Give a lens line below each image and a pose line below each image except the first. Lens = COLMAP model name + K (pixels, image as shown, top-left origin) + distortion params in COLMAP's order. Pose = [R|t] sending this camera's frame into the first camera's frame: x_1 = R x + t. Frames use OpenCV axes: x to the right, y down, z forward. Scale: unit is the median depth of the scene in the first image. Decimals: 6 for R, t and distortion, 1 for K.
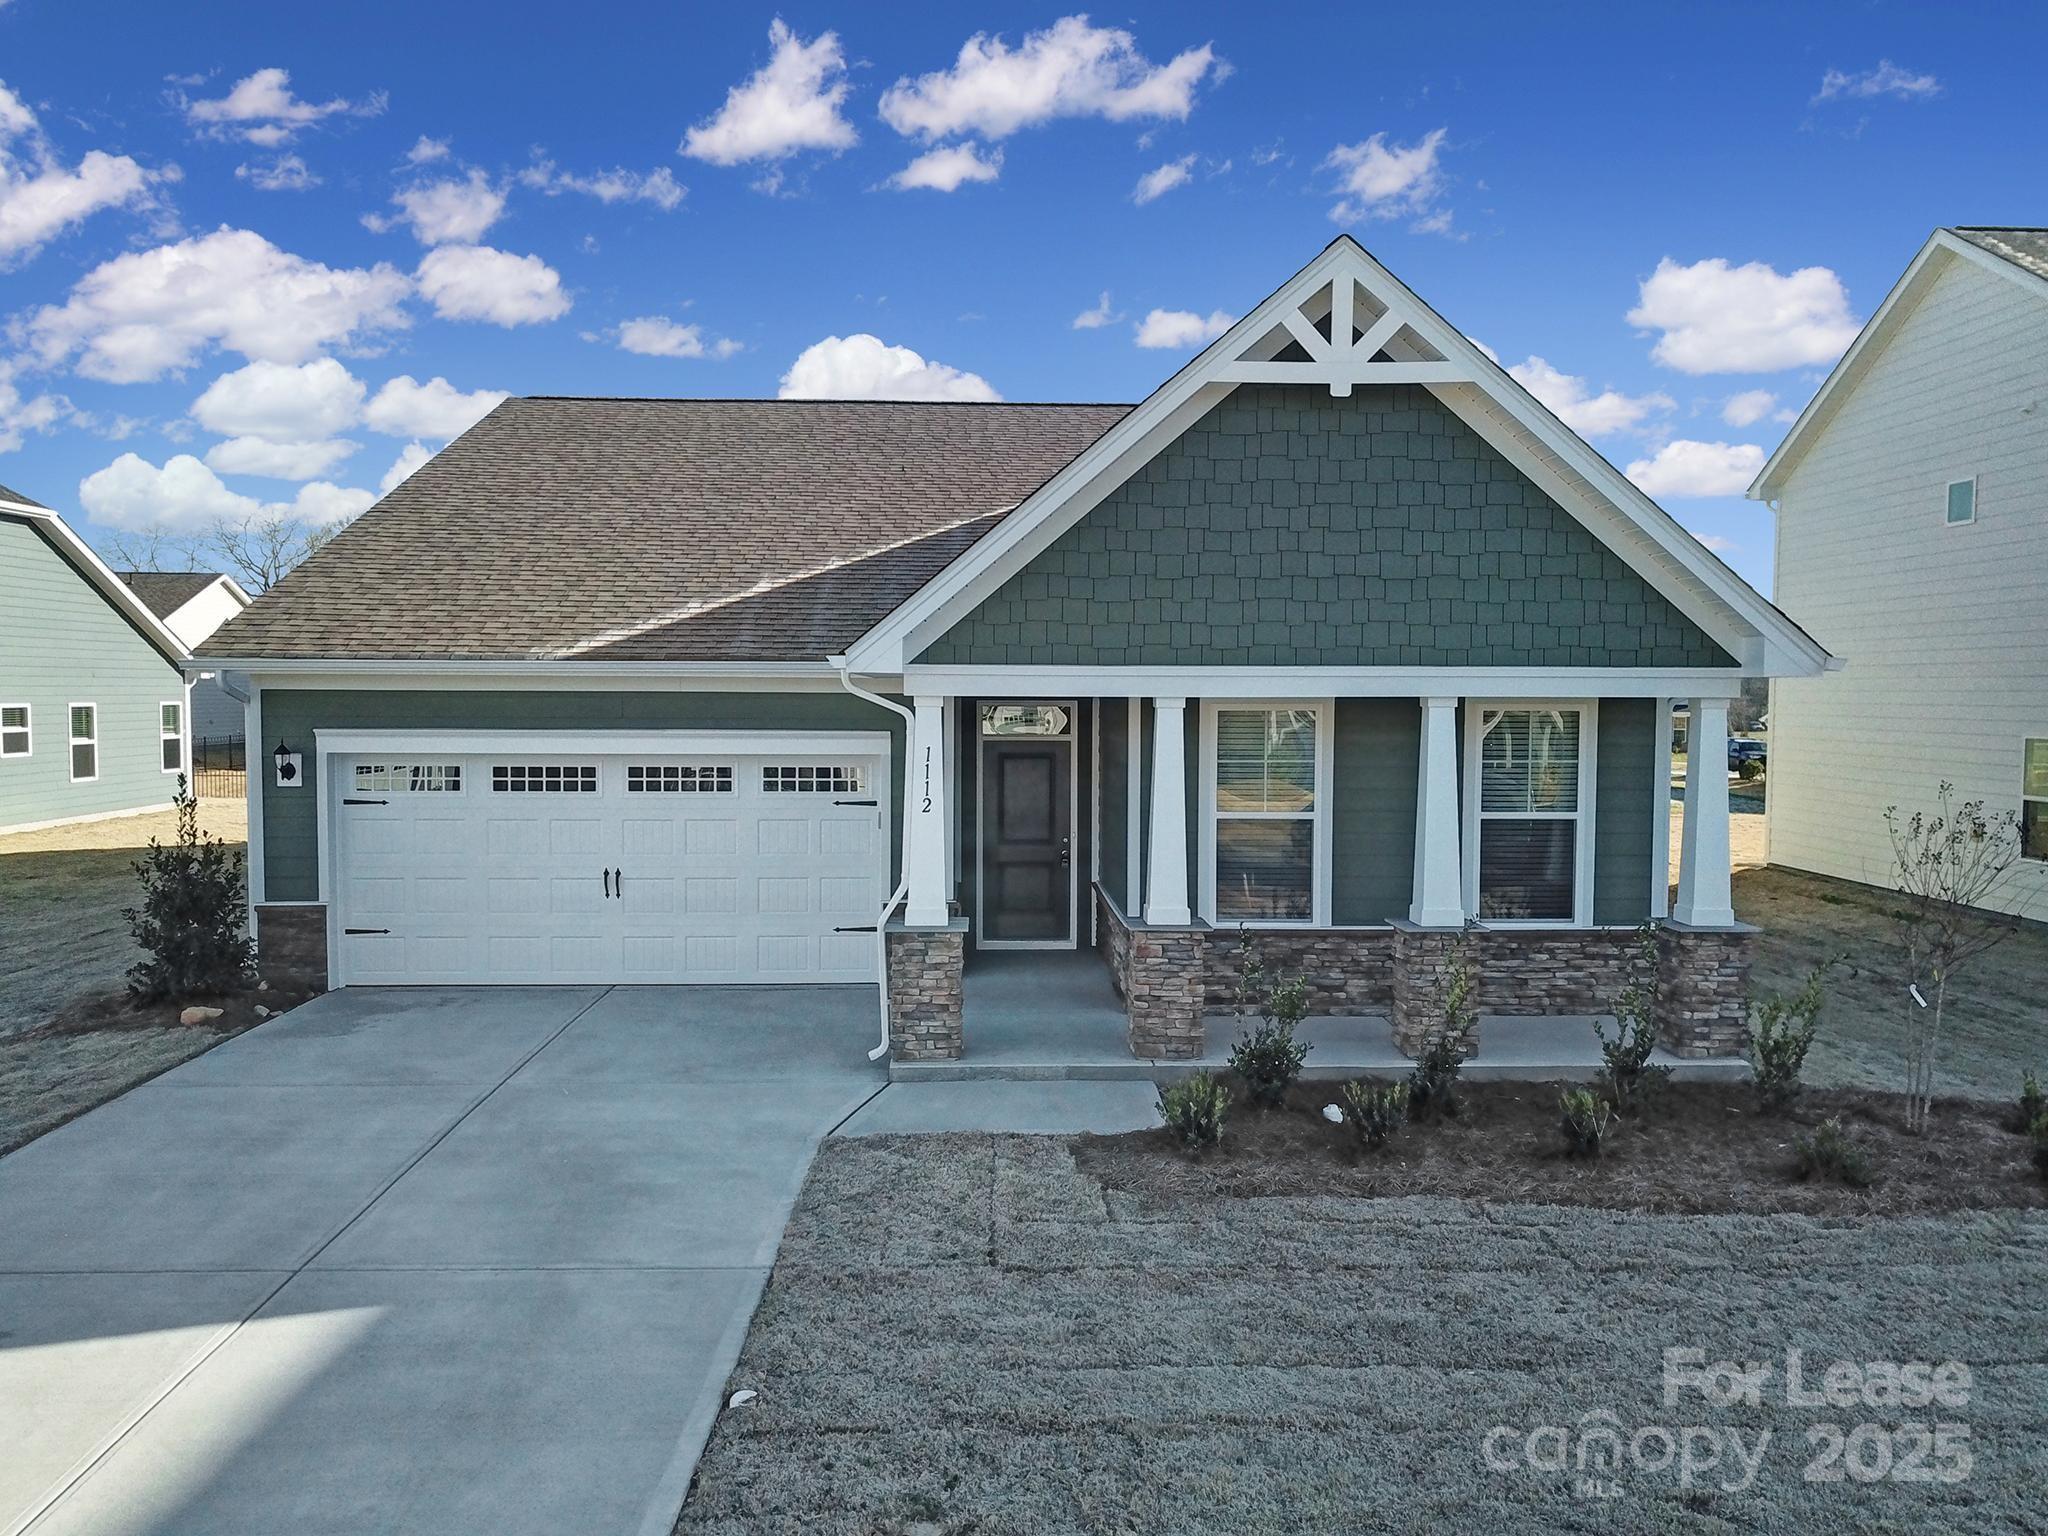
lens RADIAL K [[1556.4, 0, 1031.1], [0, 1556.4, 762.6], [0, 0, 1]] dist [0.019754, -0.003971]
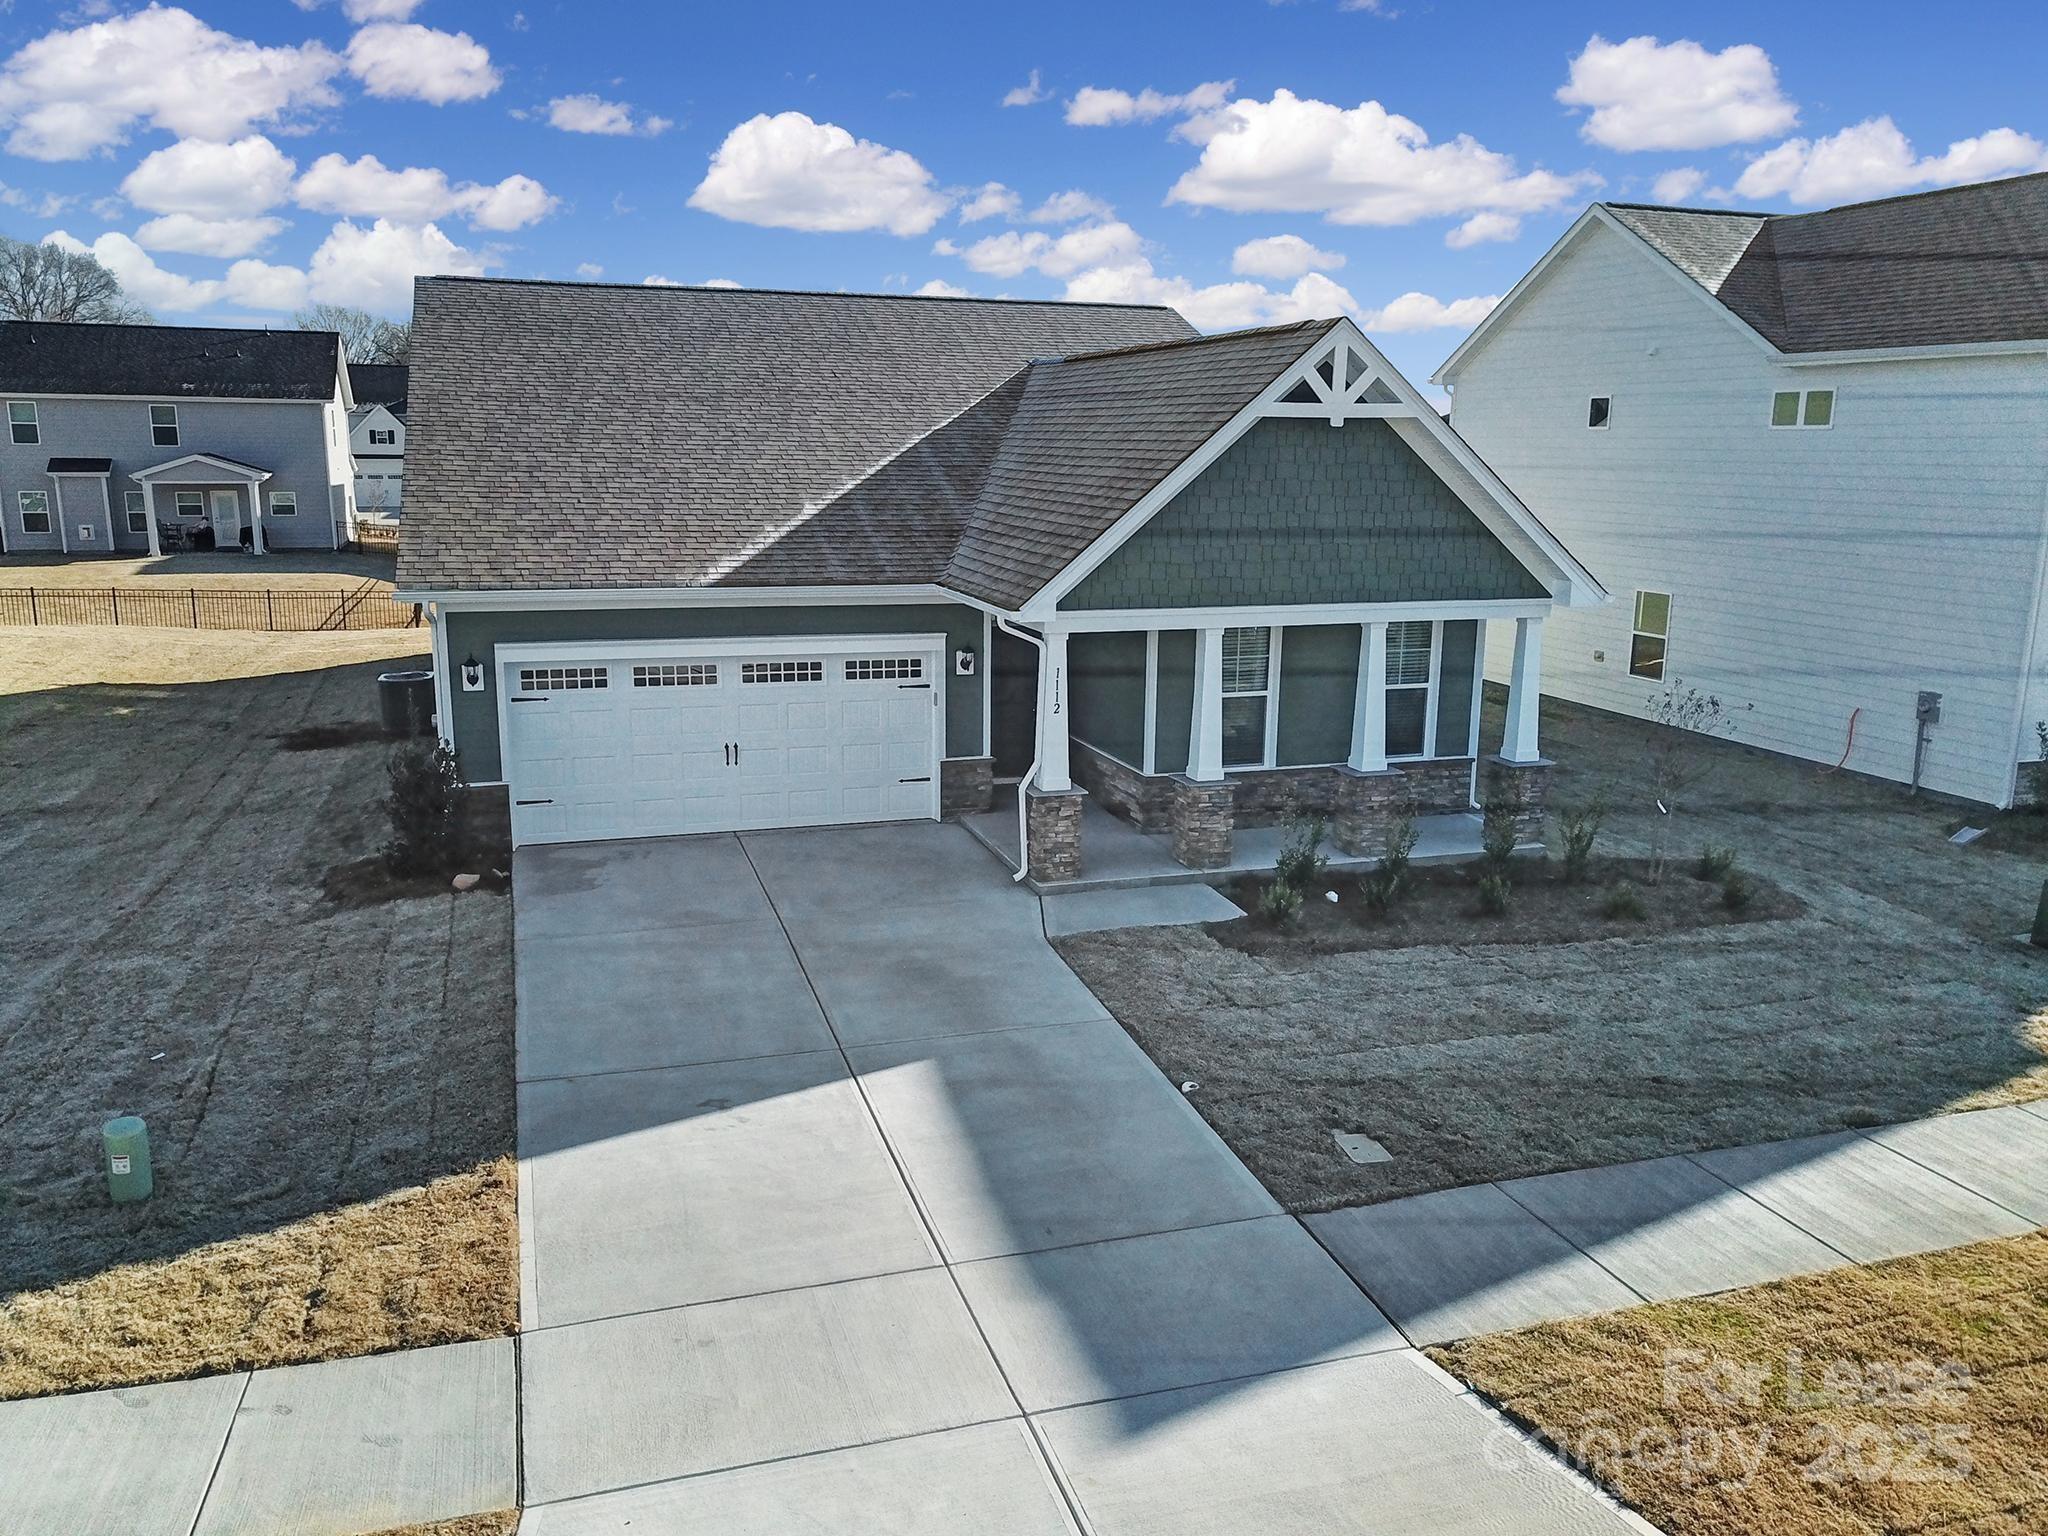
lens RADIAL K [[1556.4, 0, 1017.4], [0, 1556.4, 771.1], [0, 0, 1]] dist [0.019754, -0.003971]
pose [[0.961702, -0.051778, 0.269161, -0.508055], [0.006231, 0.985872, 0.167387, -0.160602], [-0.274025, -0.159299, 0.948438, -0.376547]]
